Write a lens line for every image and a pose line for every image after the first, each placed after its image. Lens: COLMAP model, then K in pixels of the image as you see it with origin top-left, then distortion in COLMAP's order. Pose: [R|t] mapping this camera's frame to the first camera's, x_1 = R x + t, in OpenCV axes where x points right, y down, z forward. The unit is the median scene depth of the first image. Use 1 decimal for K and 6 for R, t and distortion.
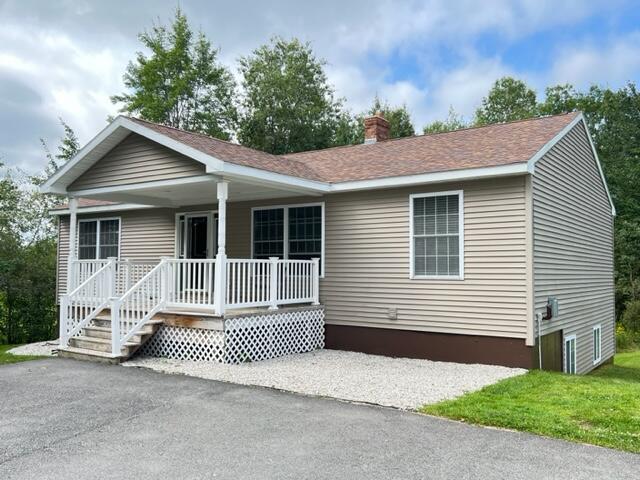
lens RADIAL K [[566.6, 0, 320.0], [0, 566.6, 240.0], [0, 0, 1]] dist [0.117674, -0.001640]
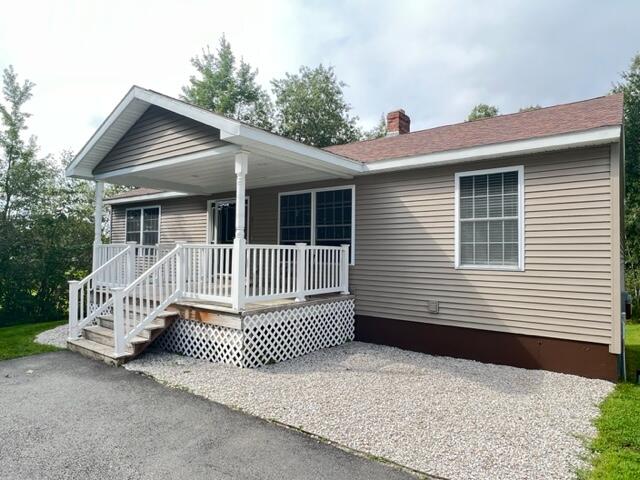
lens RADIAL K [[408.7, 0, 320.0], [0, 408.7, 240.0], [0, 0, 1]] dist [-0.000469, 0.000172]
pose [[0.999464, 0.006841, -0.032030, -0.030634], [-0.006213, 0.999787, 0.019671, 0.012446], [0.032157, -0.019462, 0.999293, 0.351126]]
